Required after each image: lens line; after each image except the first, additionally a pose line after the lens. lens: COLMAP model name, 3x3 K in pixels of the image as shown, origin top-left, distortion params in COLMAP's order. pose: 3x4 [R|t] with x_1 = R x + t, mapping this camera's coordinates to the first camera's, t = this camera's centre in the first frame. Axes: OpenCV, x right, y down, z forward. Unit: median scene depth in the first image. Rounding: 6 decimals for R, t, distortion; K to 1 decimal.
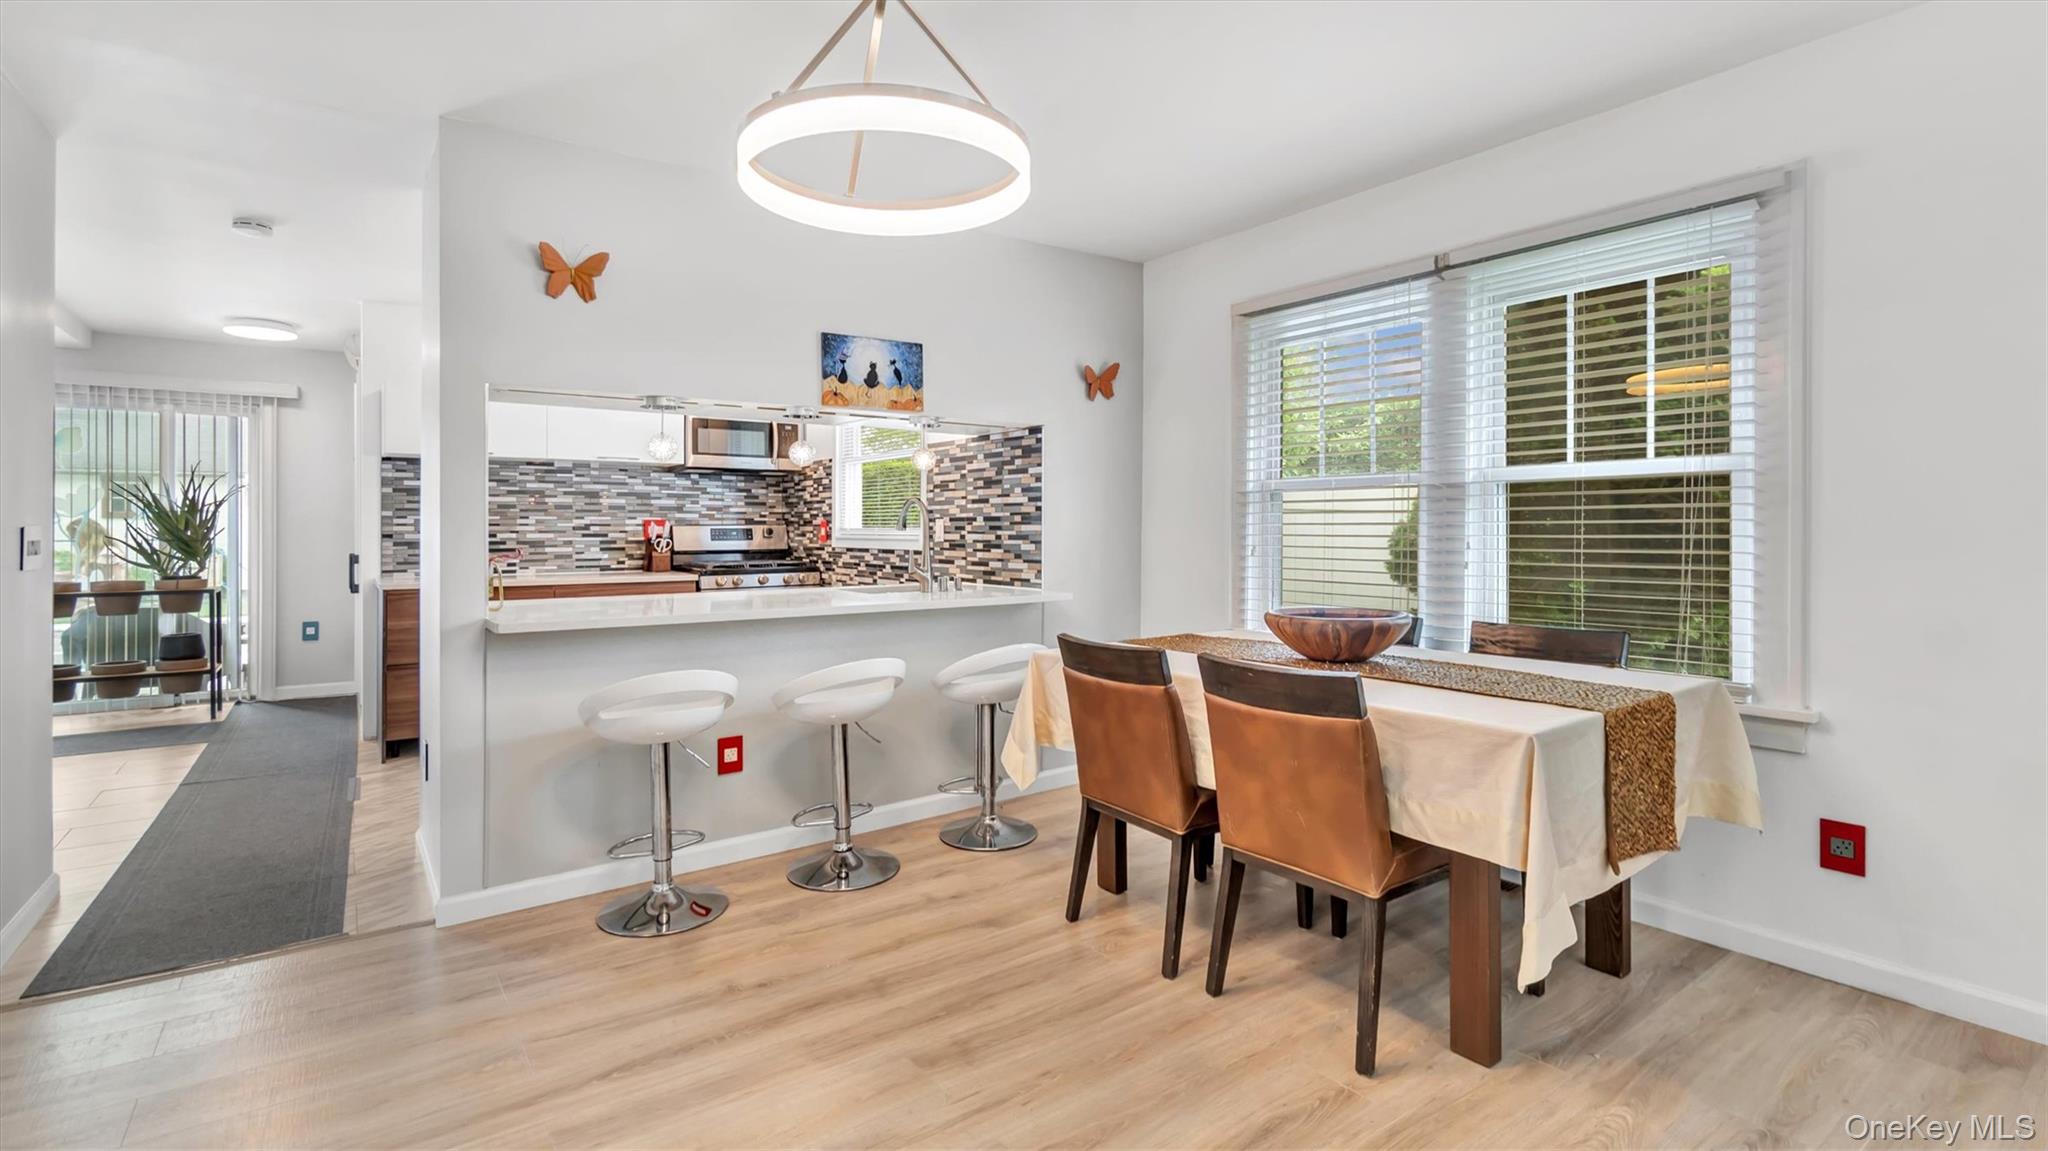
lens RADIAL K [[901.5, 0, 997.8], [0, 901.5, 542.5], [0, 0, 1]] dist [-0.009365, 0.000616]
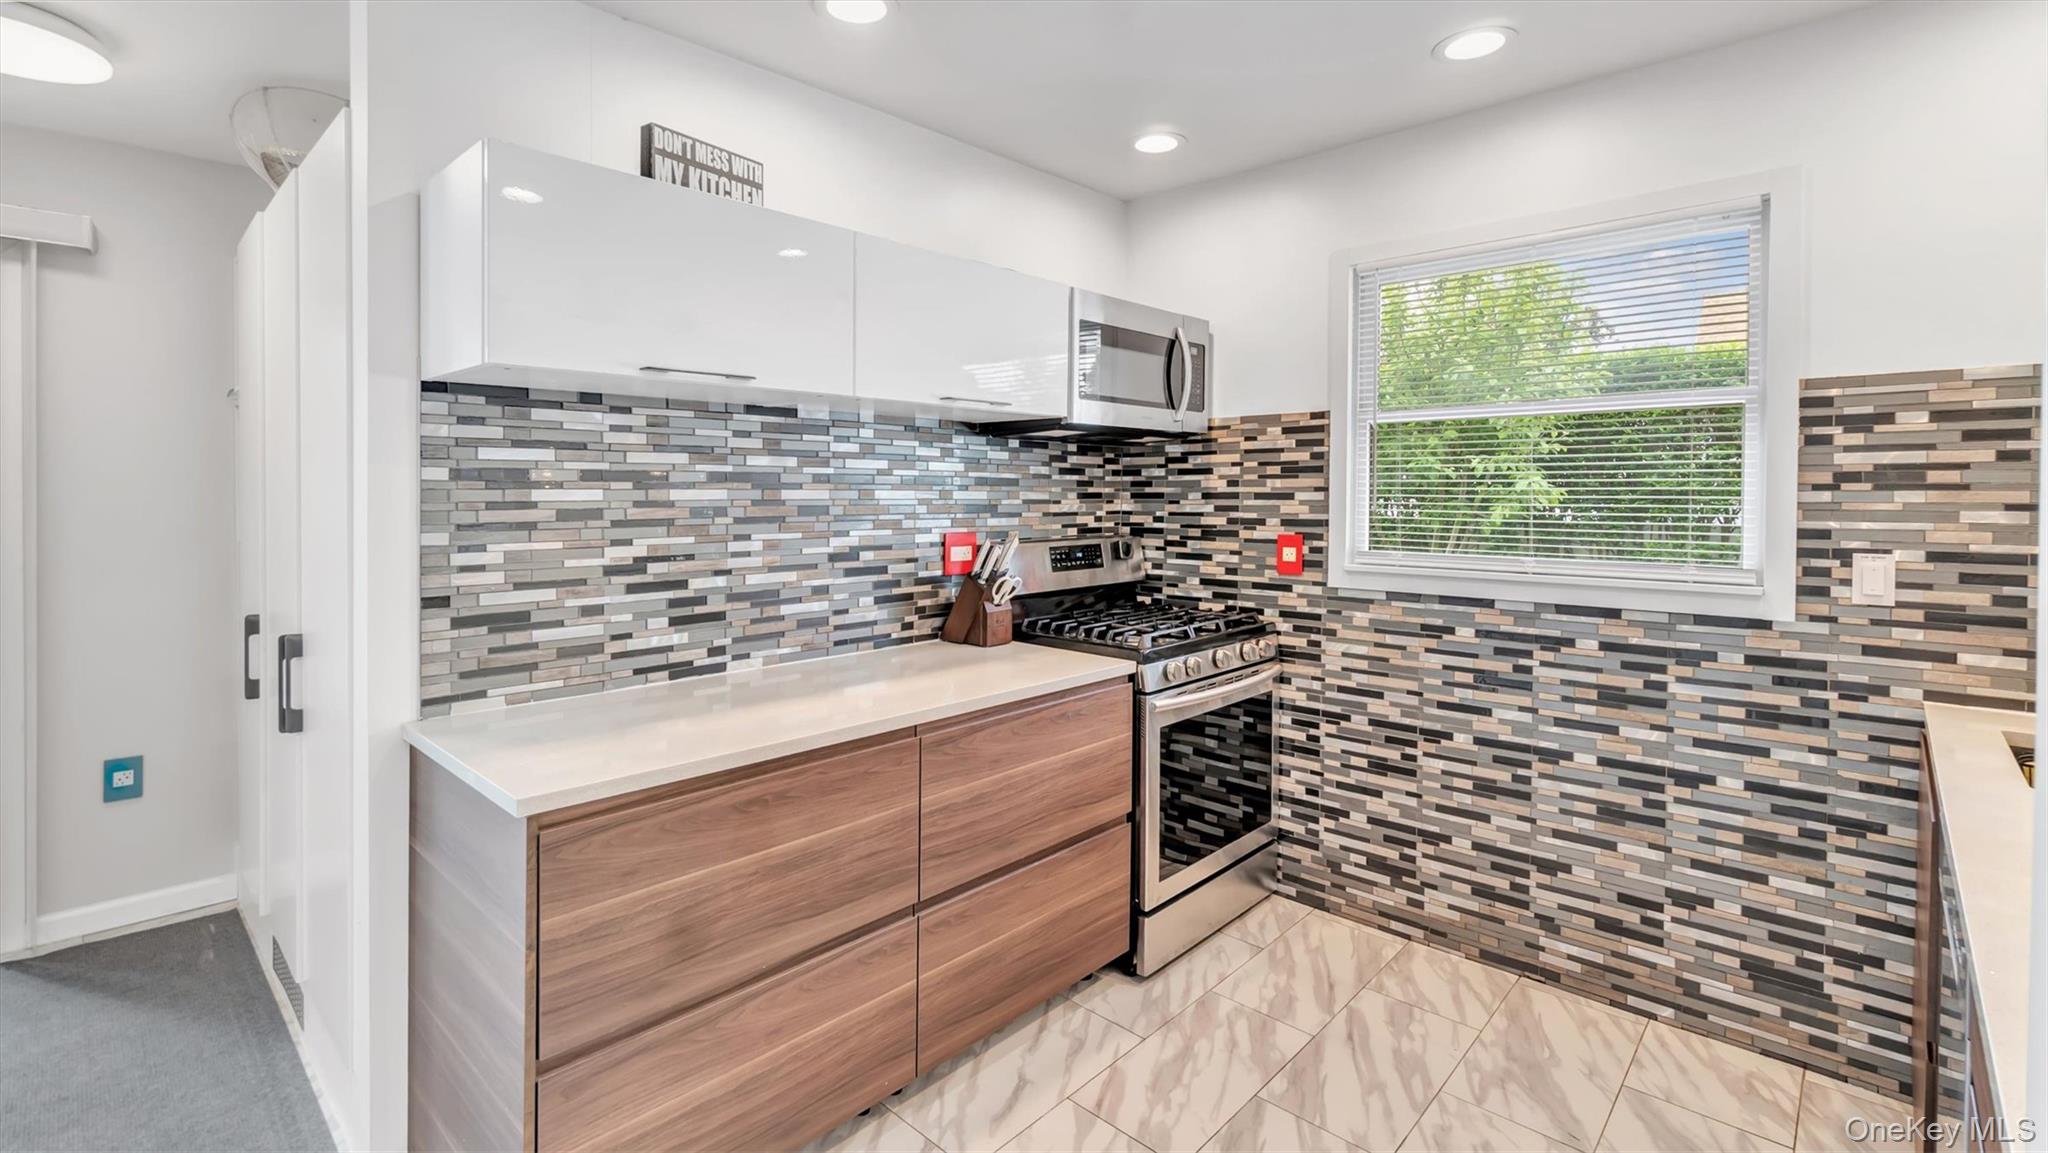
lens RADIAL K [[901.5, 0, 989.1], [0, 901.5, 508.0], [0, 0, 1]] dist [-0.009365, 0.000616]
pose [[0.984407, -0.000328, 0.175907, -0.594804], [0.000284, 1.000000, 0.000277, -0.050808], [-0.175908, -0.000223, 0.984407, 0.688257]]
